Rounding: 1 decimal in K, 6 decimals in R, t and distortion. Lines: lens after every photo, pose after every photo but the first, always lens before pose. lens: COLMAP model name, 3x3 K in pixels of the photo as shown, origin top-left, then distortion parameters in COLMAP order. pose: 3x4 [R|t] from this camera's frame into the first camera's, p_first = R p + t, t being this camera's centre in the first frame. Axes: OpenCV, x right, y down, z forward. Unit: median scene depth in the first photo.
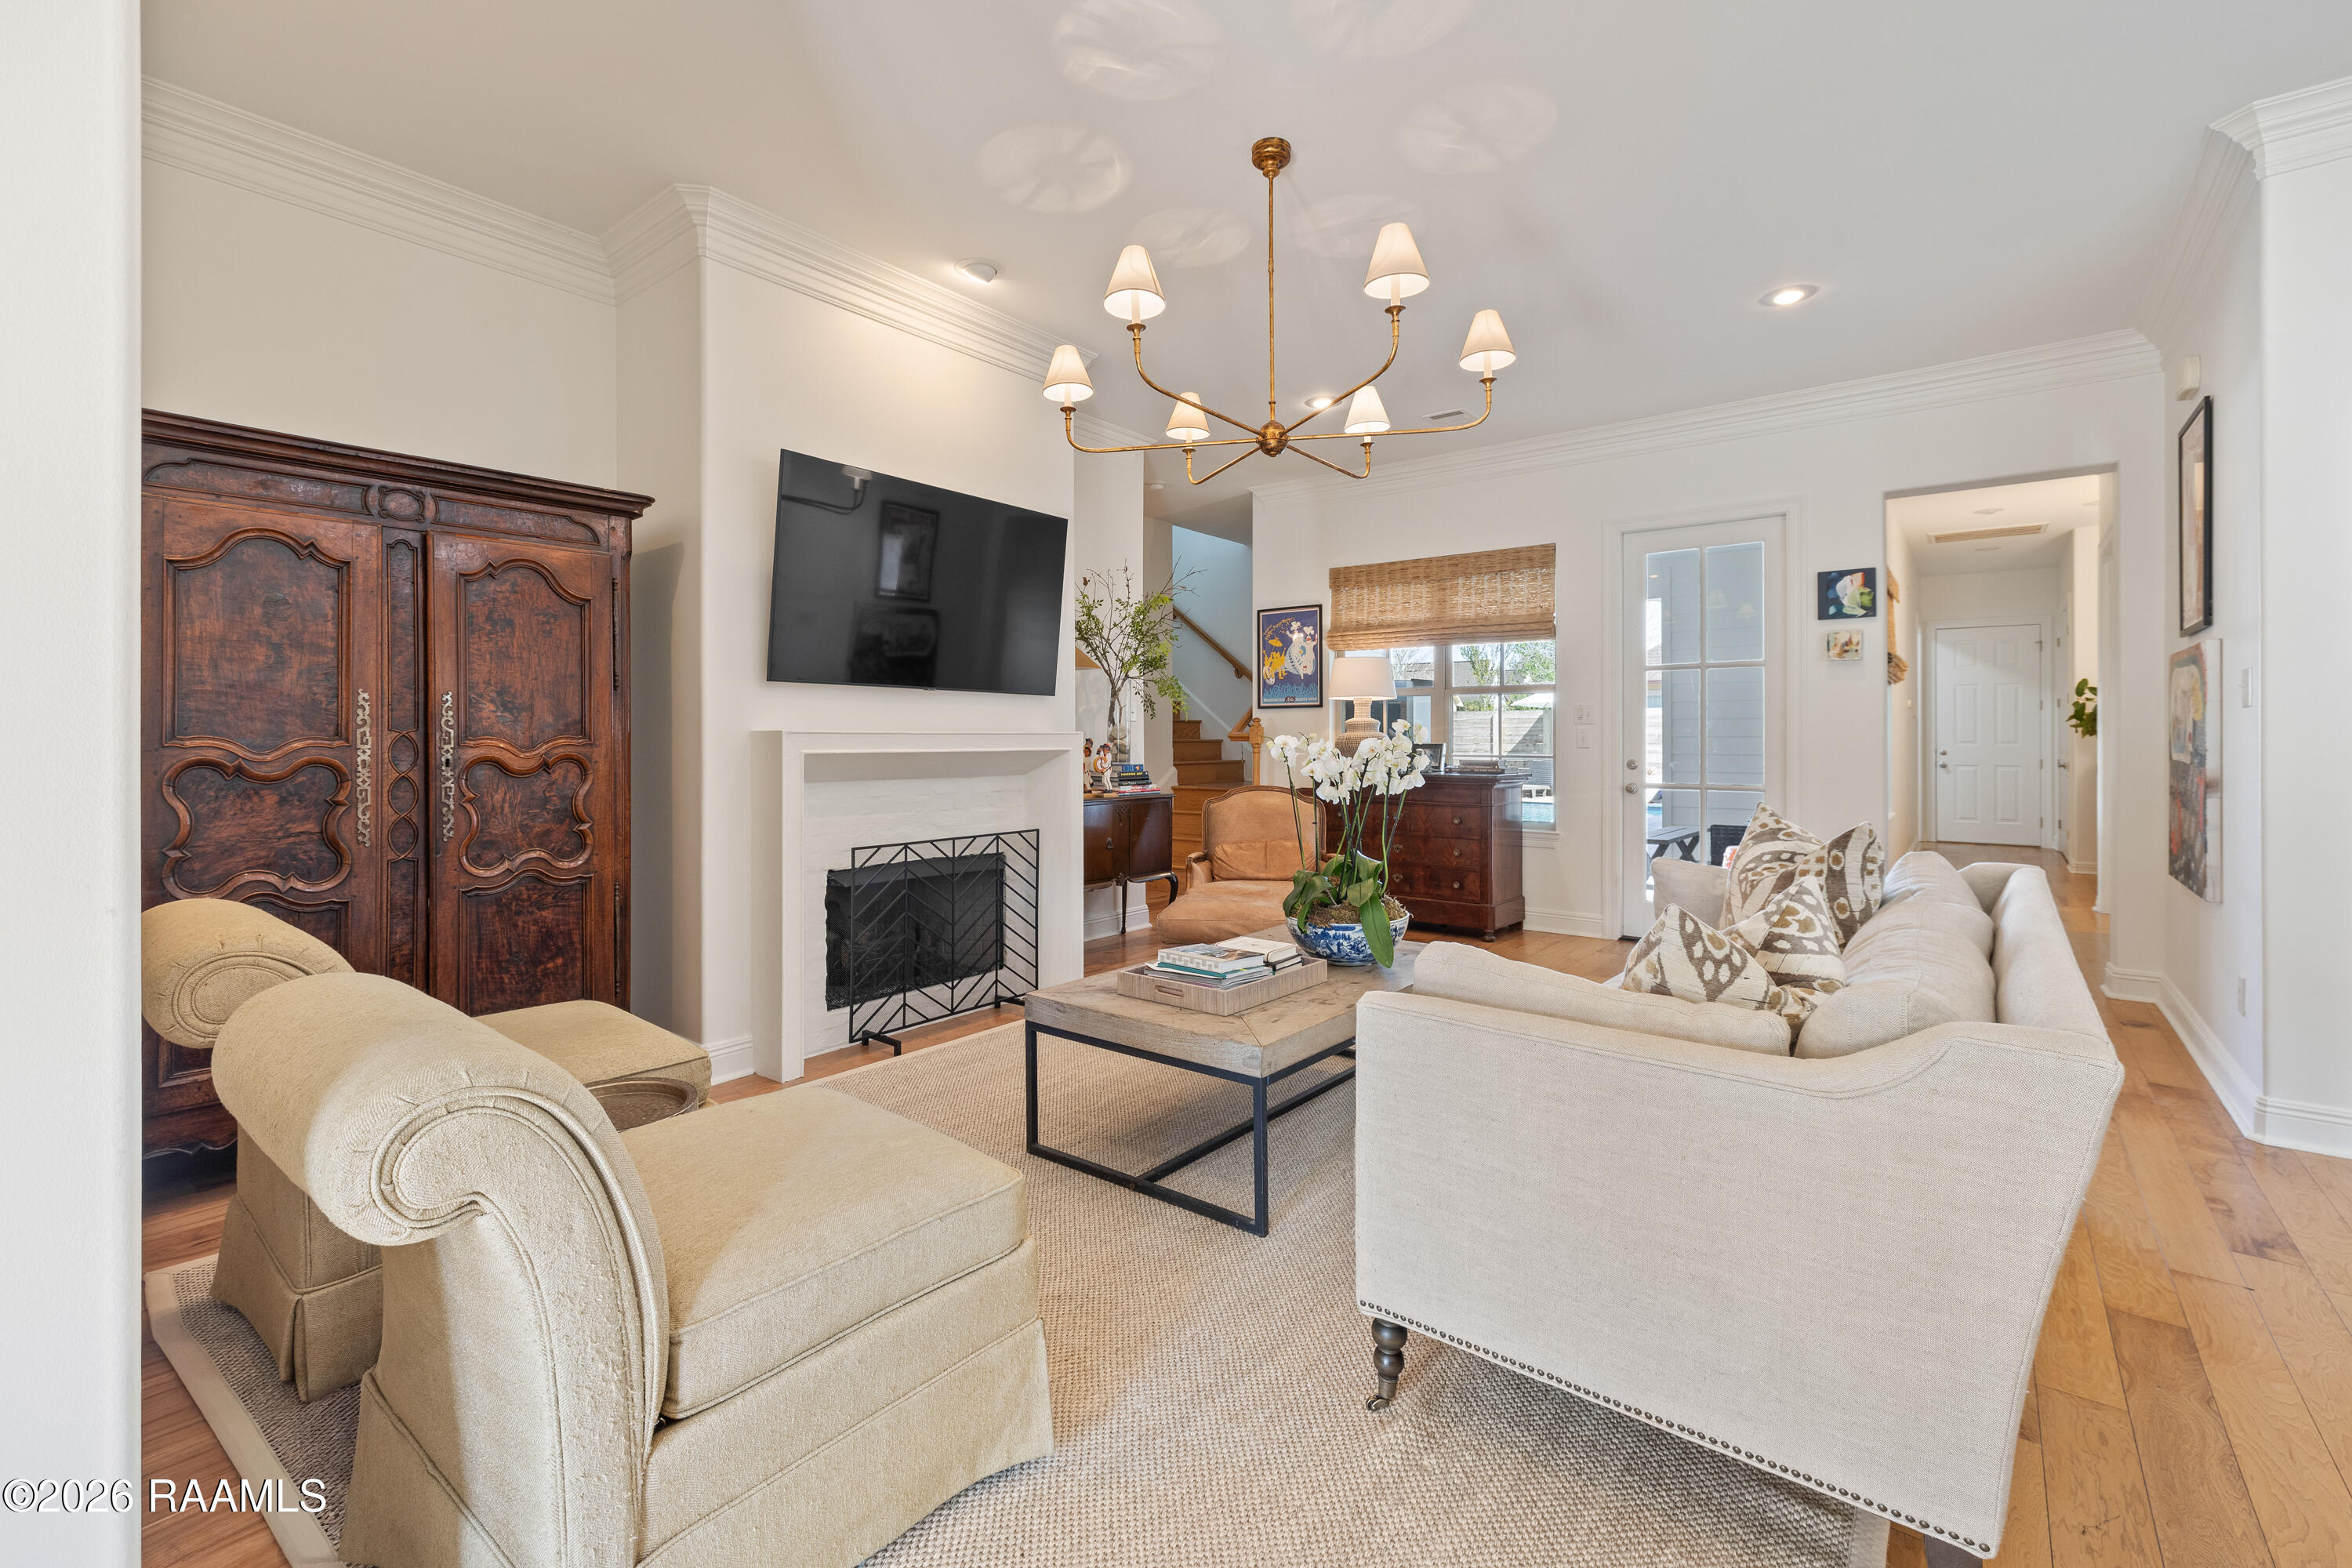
lens RADIAL K [[1023.6, 0, 1165.8], [0, 1023.6, 750.9], [0, 0, 1]] dist [-0.000474, 0.000202]
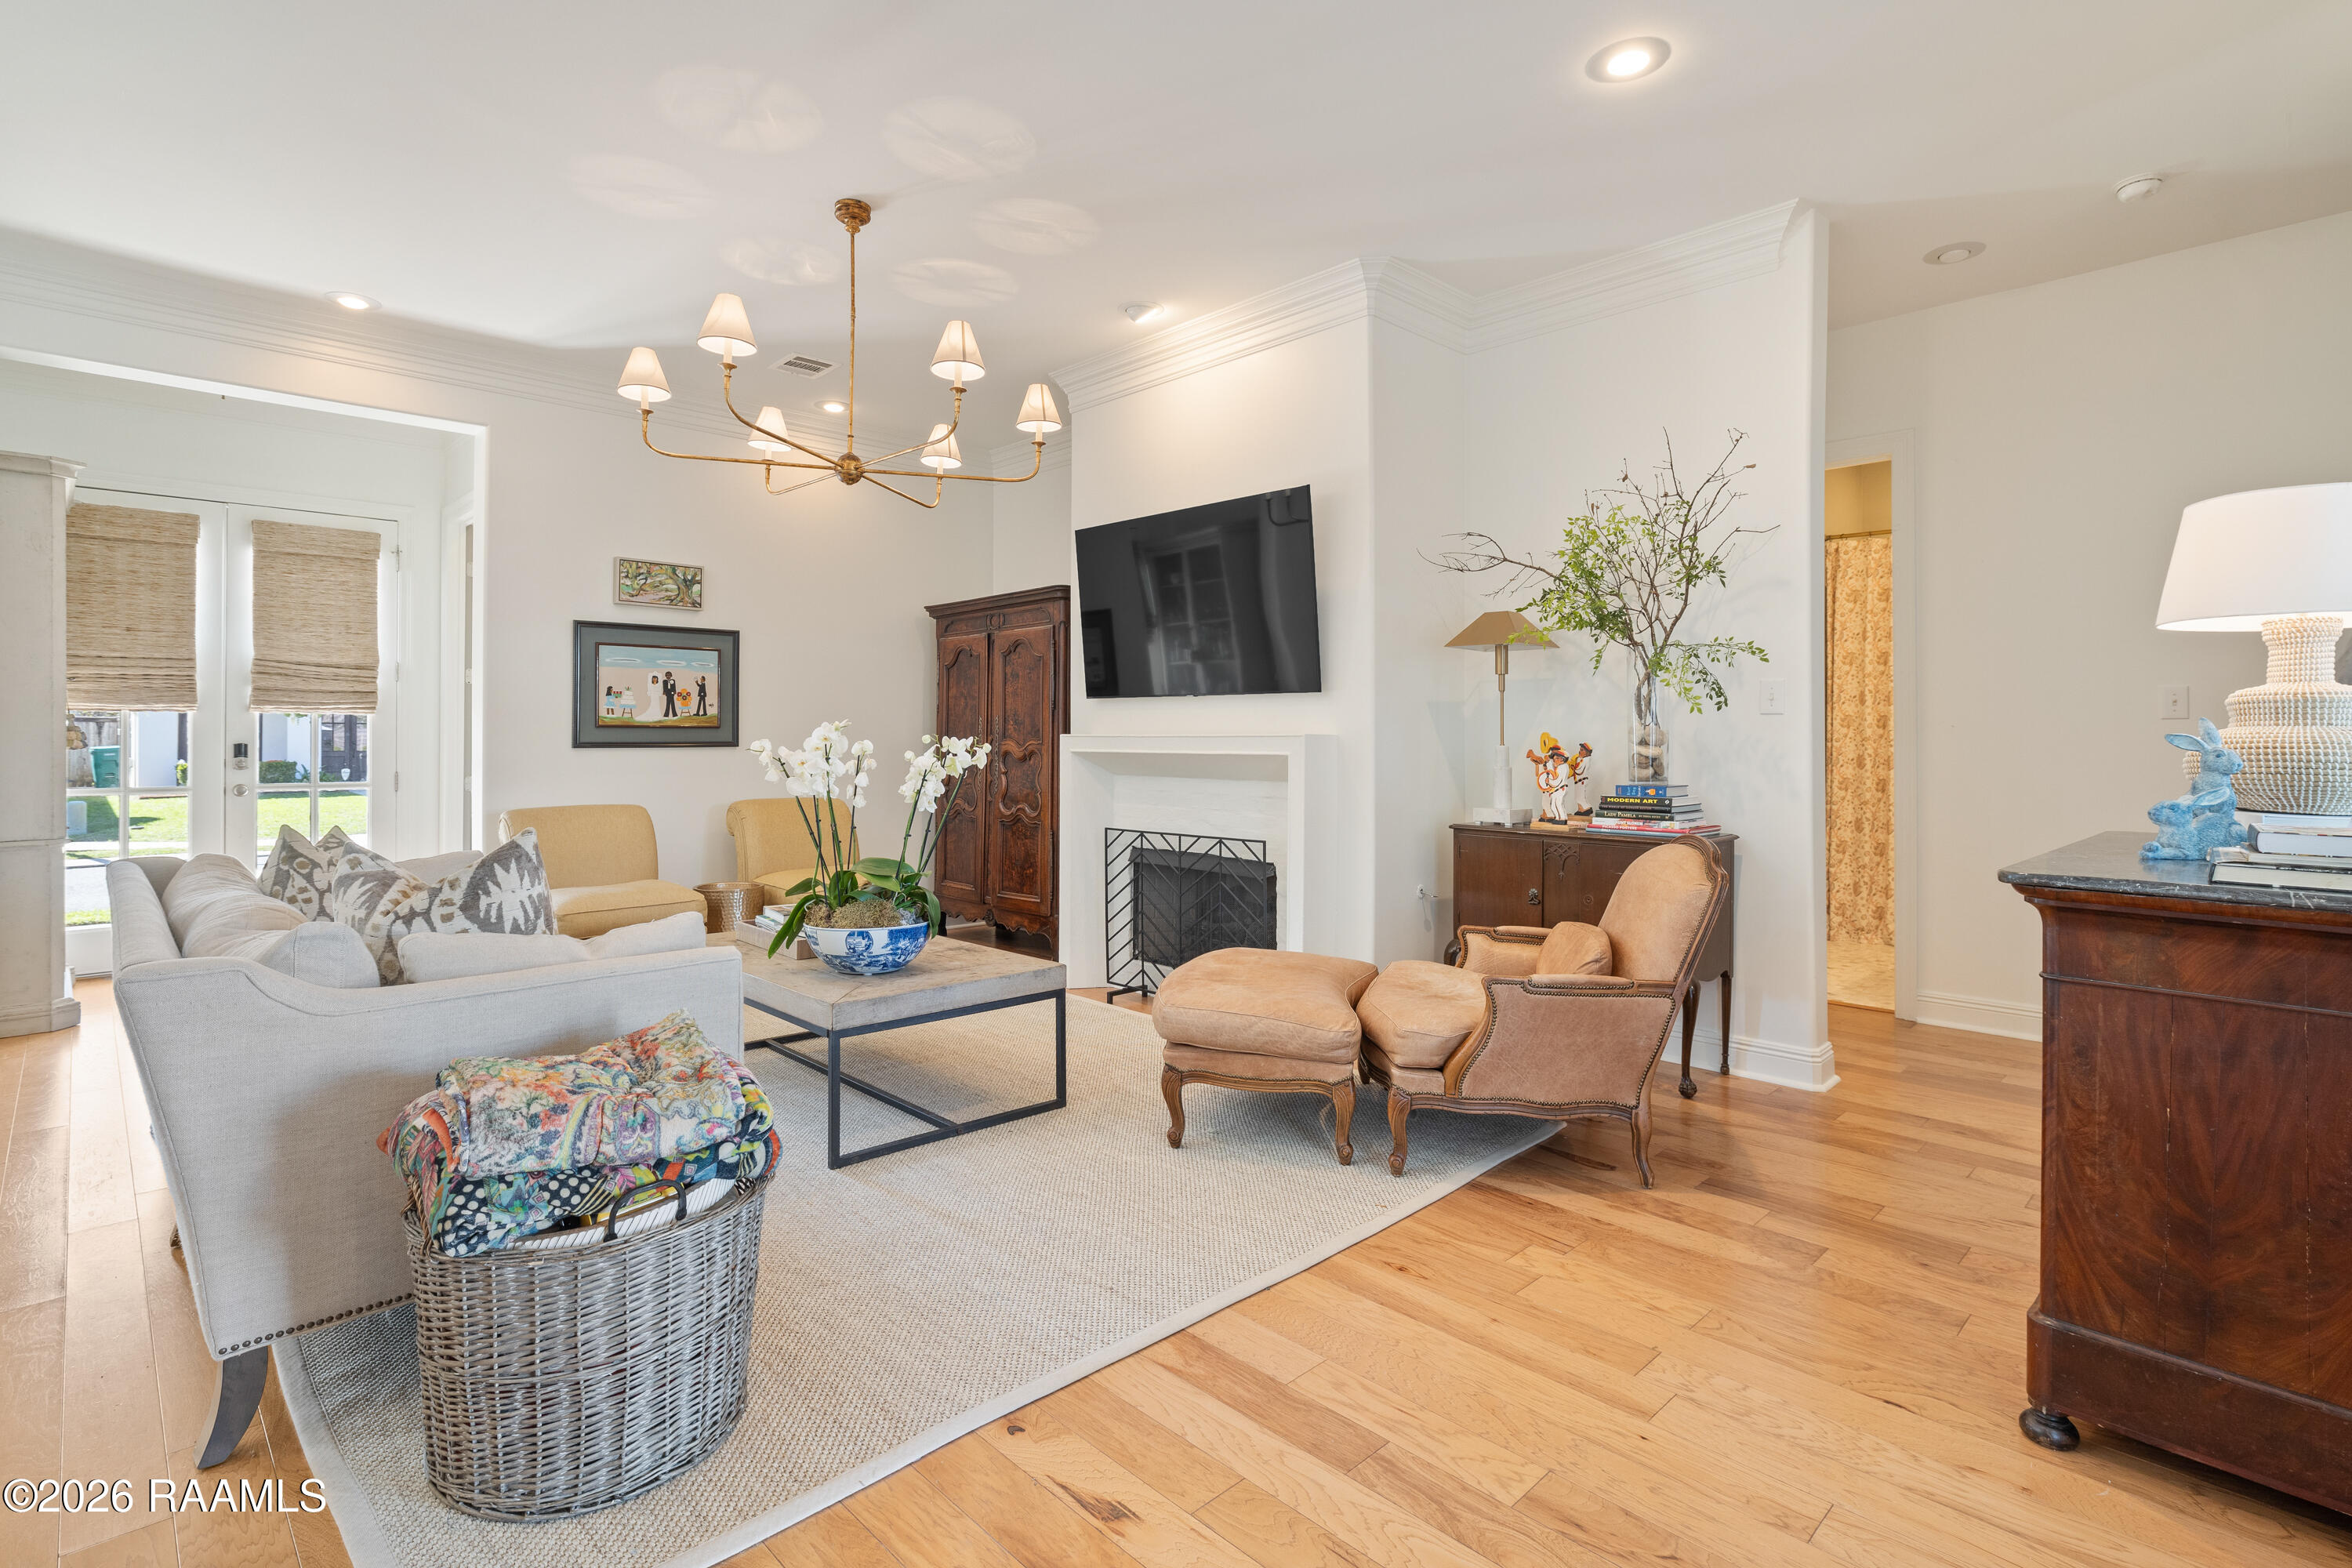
lens RADIAL K [[1137.3, 0, 1171.5], [0, 1137.3, 736.4], [0, 0, 1]] dist [-0.002127, -0.000142]
pose [[-0.138471, -0.003222, -0.990361, 0.688856], [-0.016848, 0.999858, -0.000897, -0.010648], [0.990223, 0.016561, -0.138505, 0.823590]]
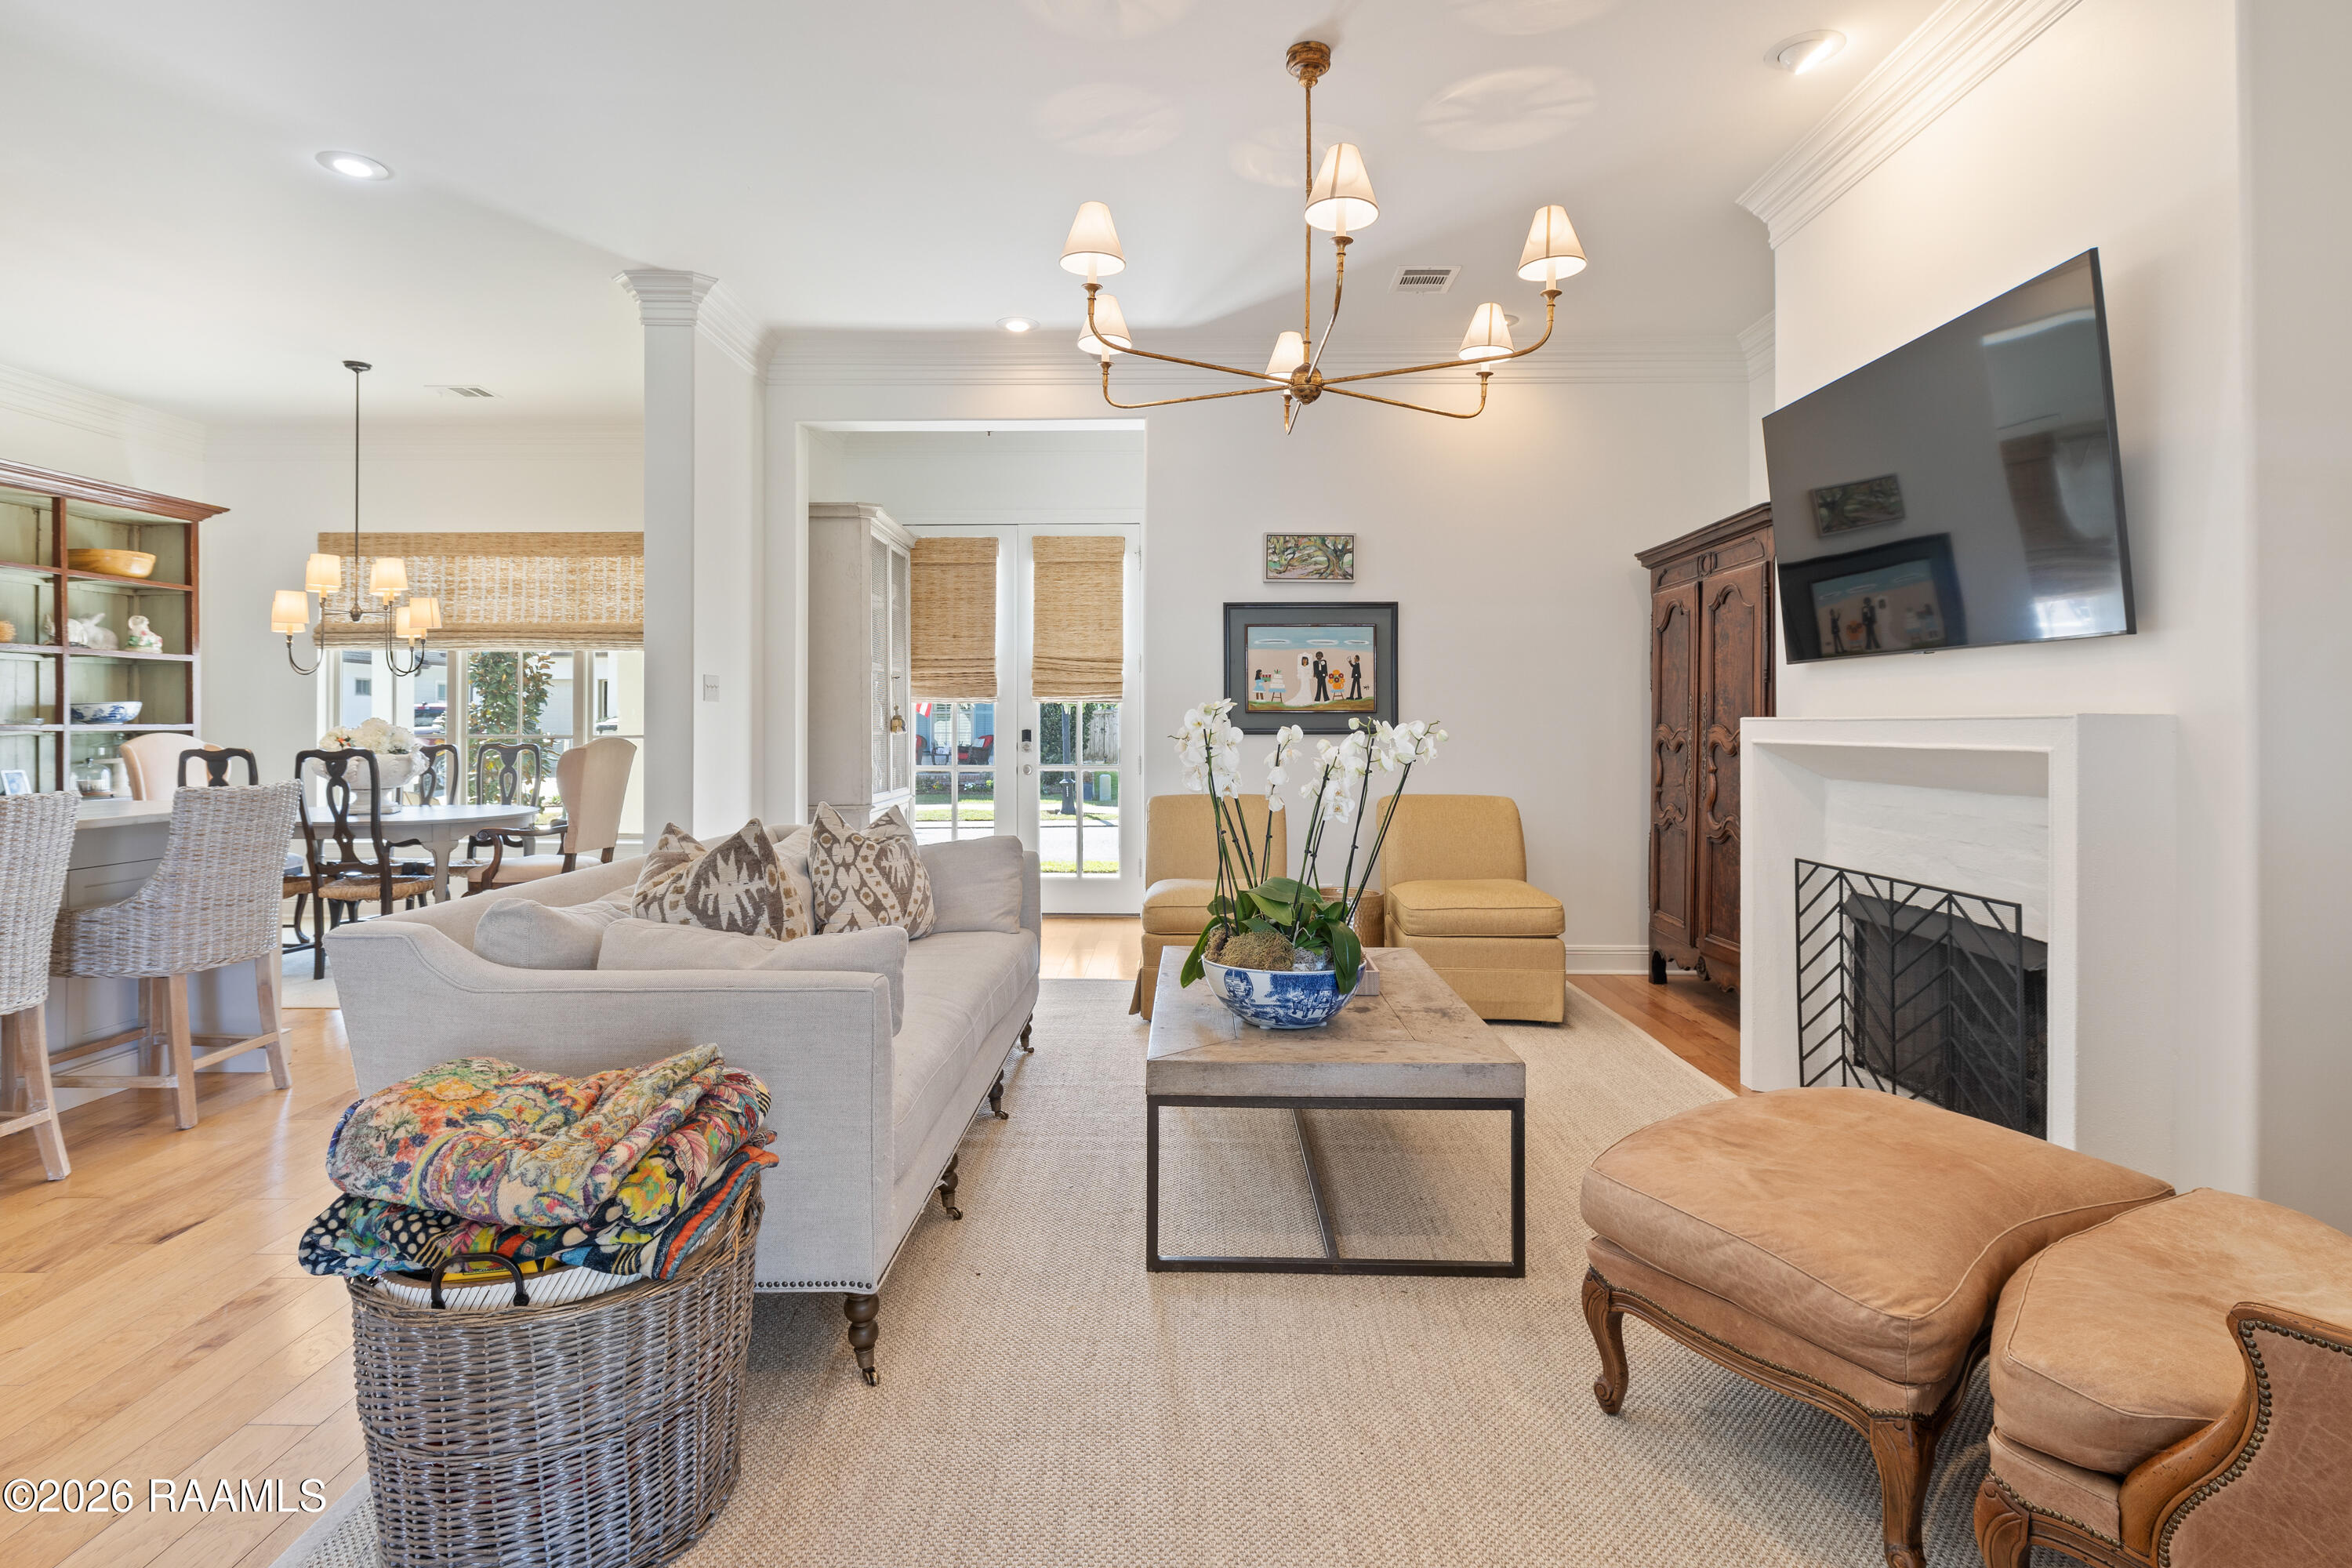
lens RADIAL K [[1215.9, 0, 1165.9], [0, 1215.9, 716.6], [0, 0, 1]] dist [0.002184, -0.000958]
pose [[-0.795832, -0.004830, -0.605498, 0.450209], [-0.009778, 0.999940, 0.004875, -0.012265], [0.605439, 0.009801, -0.795832, 0.954781]]
